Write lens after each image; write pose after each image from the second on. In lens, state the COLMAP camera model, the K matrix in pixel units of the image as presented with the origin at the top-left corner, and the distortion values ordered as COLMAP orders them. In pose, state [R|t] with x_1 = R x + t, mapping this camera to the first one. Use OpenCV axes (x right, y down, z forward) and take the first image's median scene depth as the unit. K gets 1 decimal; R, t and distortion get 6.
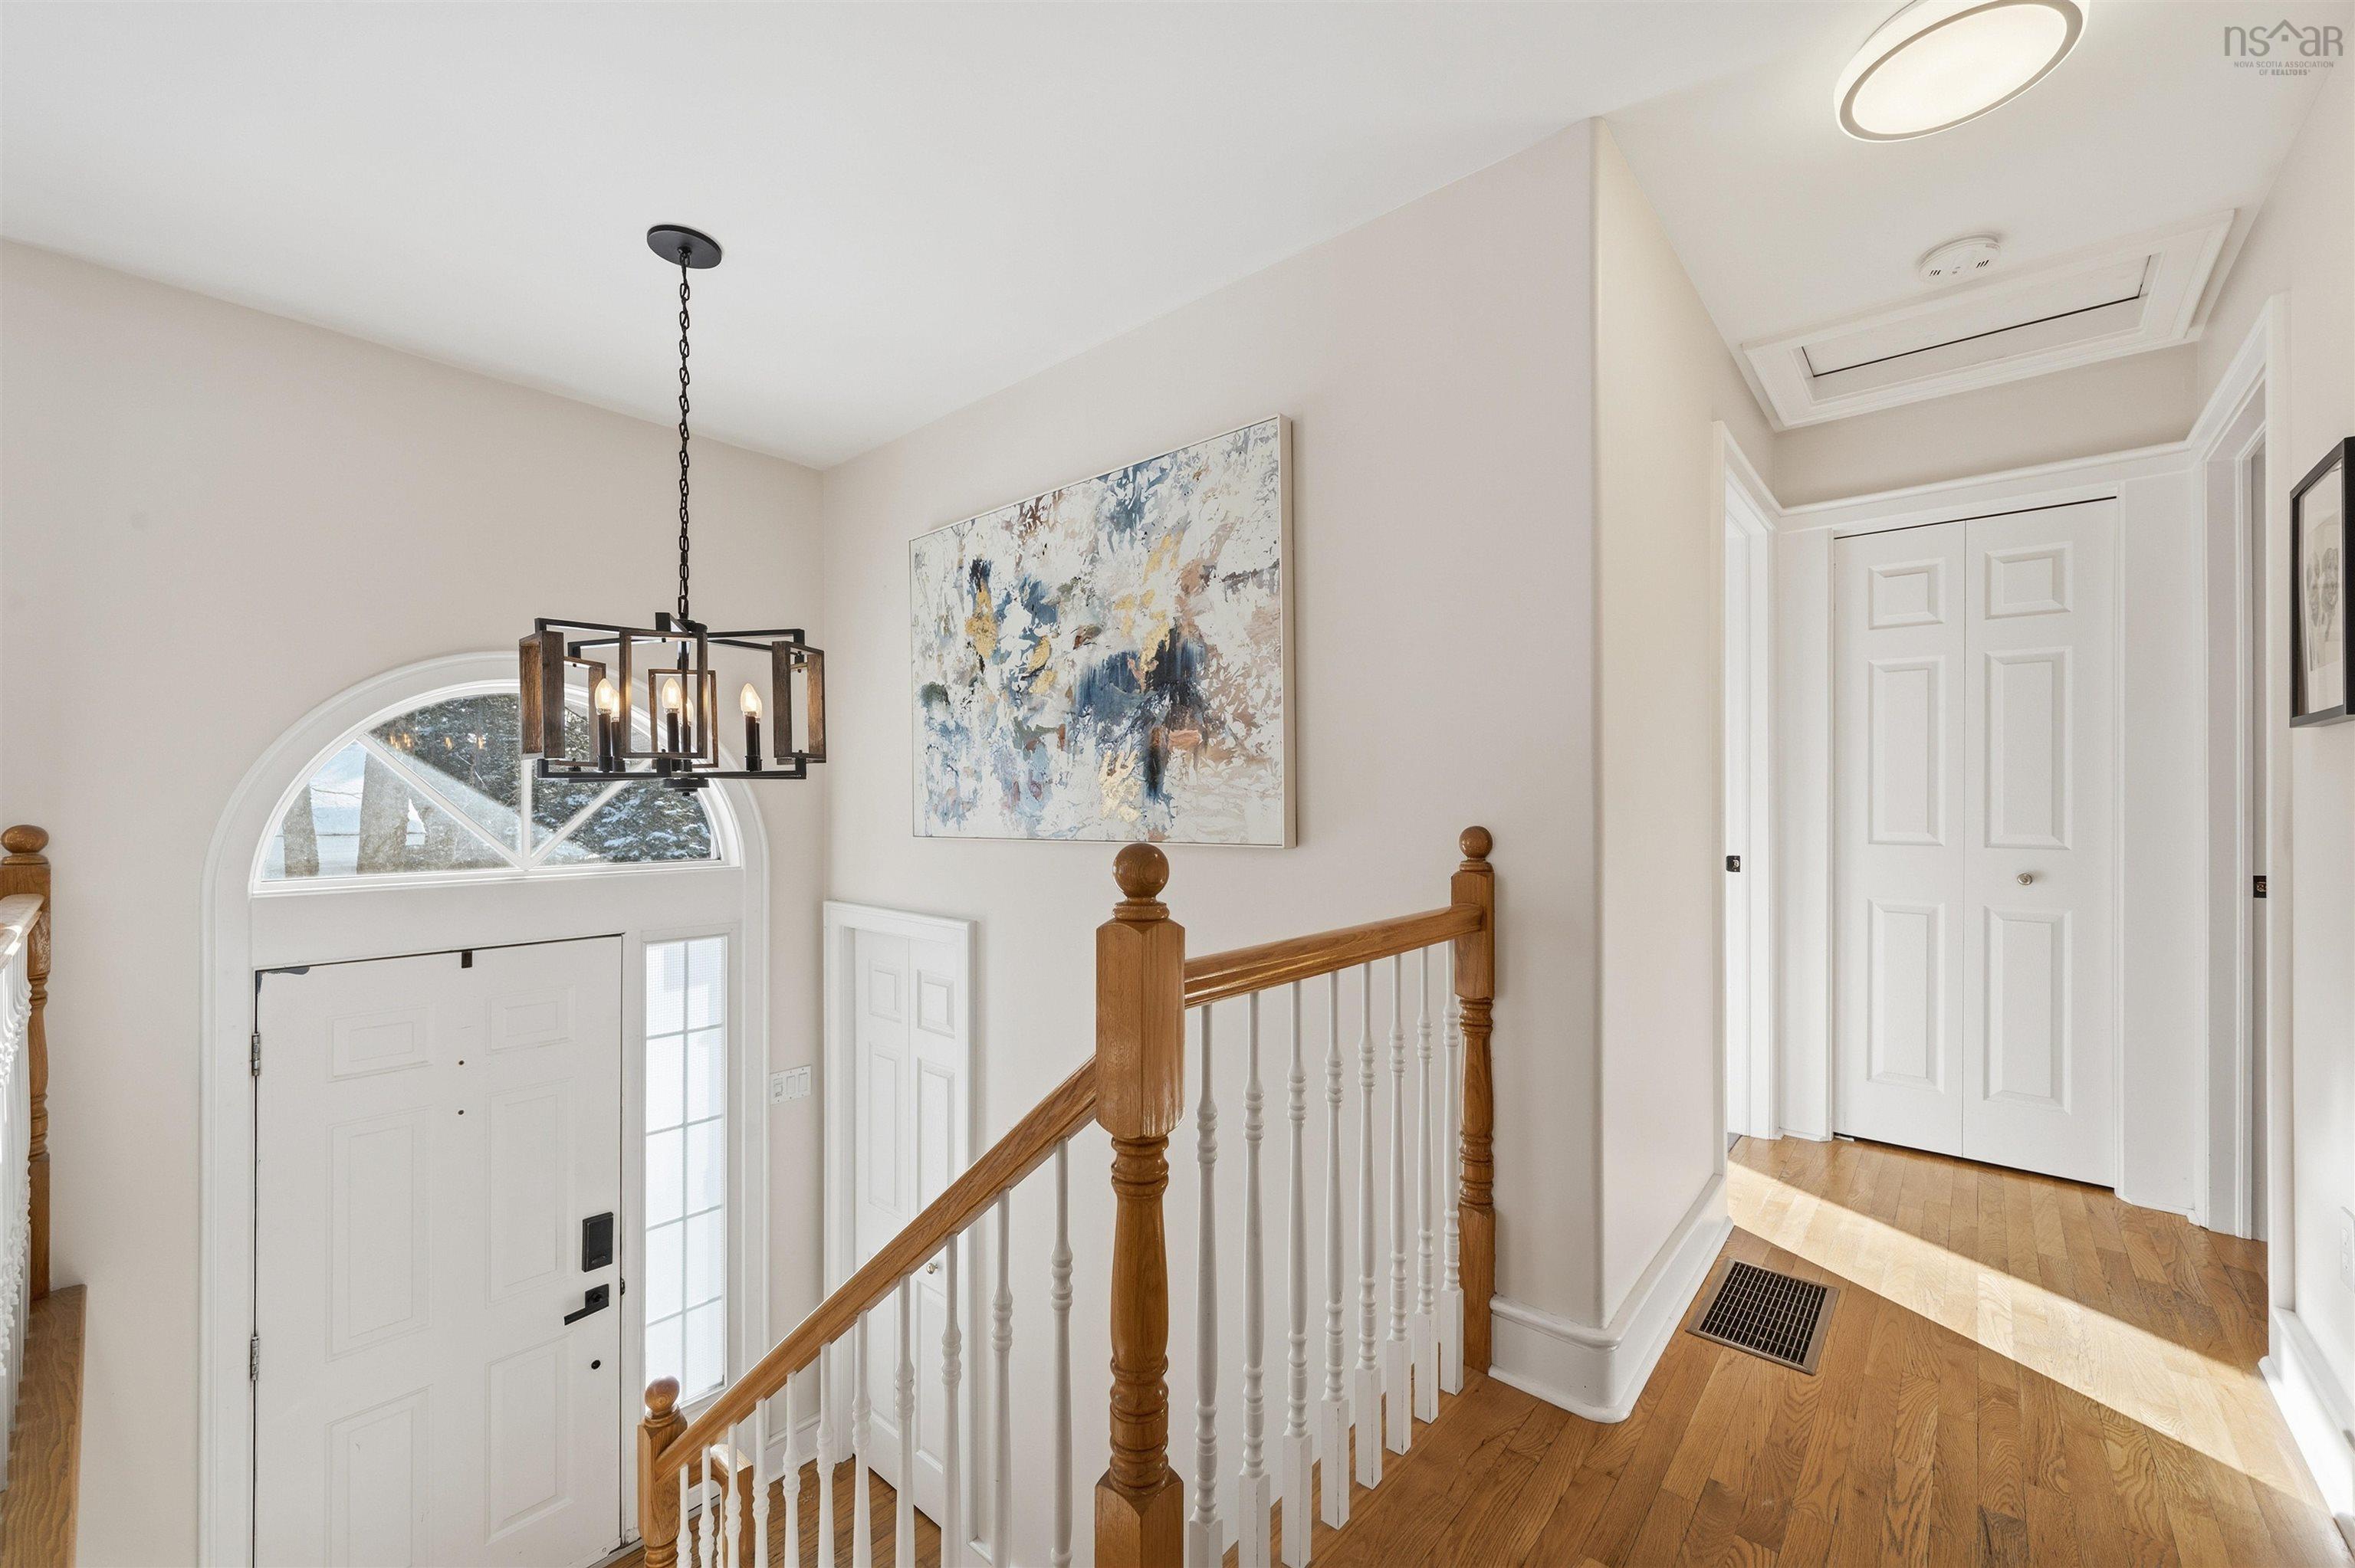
lens RADIAL K [[937.0, 0, 1168.6], [0, 937.0, 791.8], [0, 0, 1]] dist [0.000285, -0.000565]
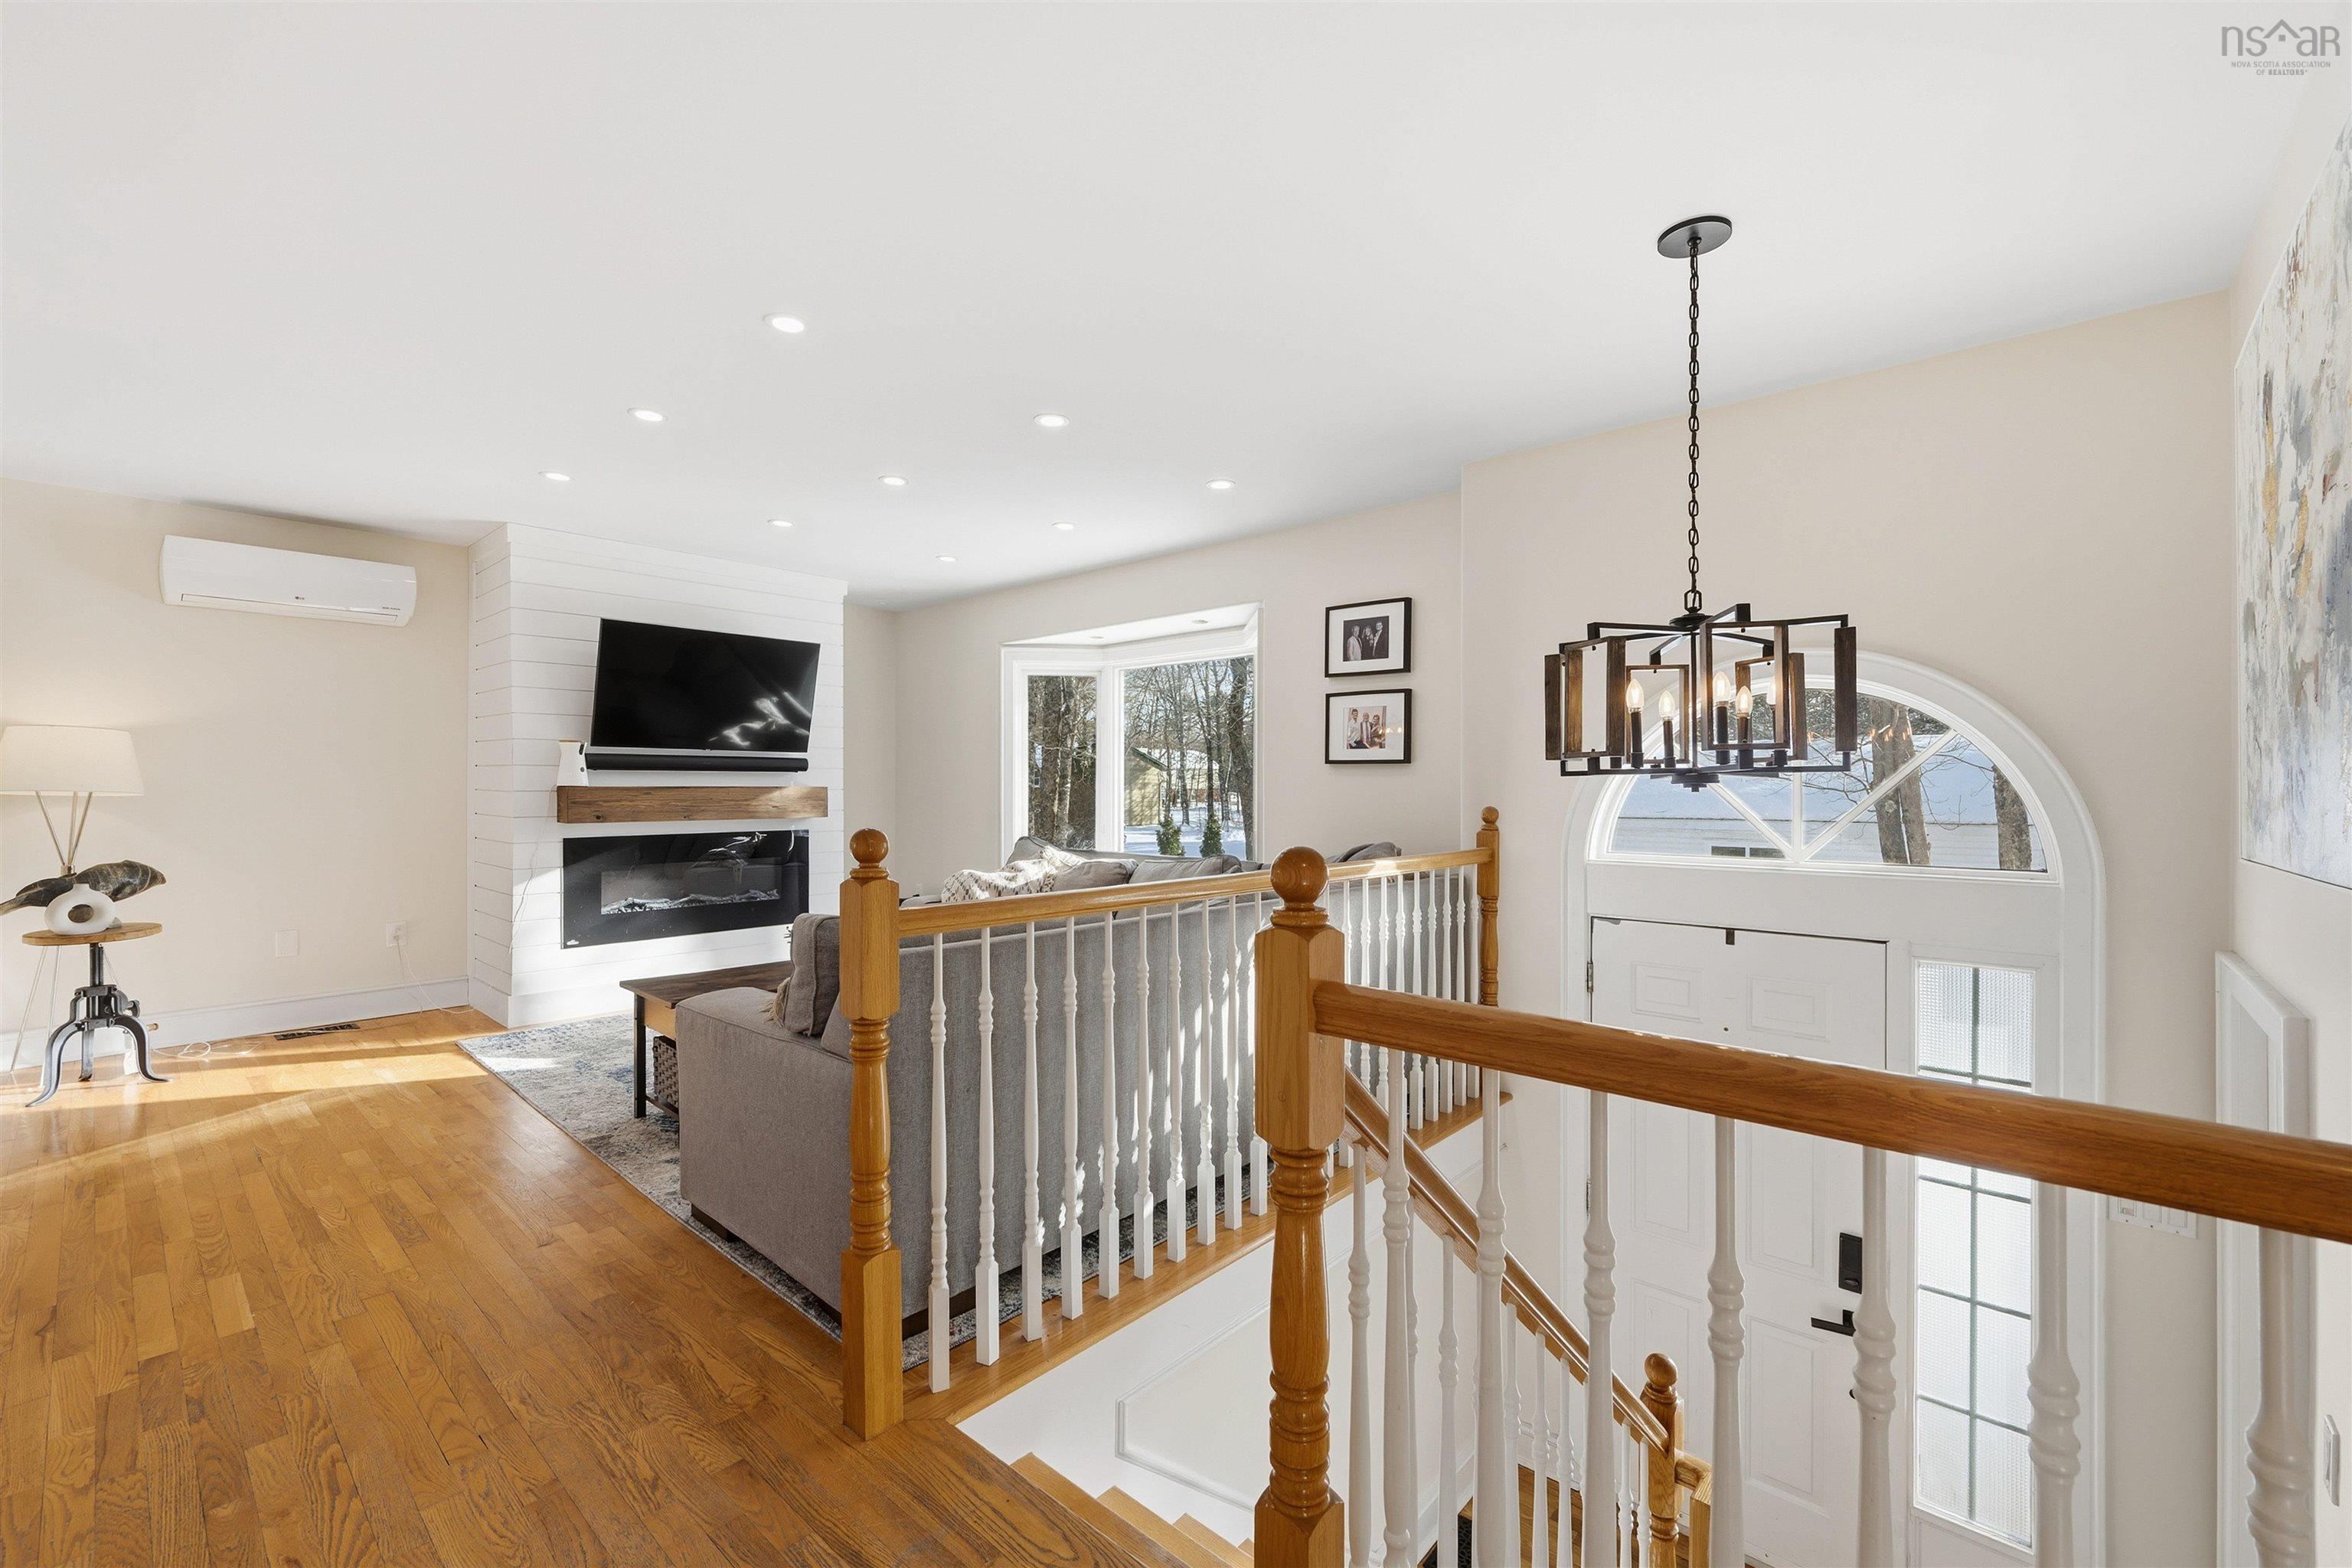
lens RADIAL K [[965.5, 0, 1175.5], [0, 965.5, 783.6], [0, 0, 1]] dist [0.003429, -0.000982]
pose [[-0.014266, -0.003611, -0.999892, 0.398582], [0.006222, 0.999974, -0.003700, -0.002550], [0.999879, -0.006274, -0.014243, 0.361031]]
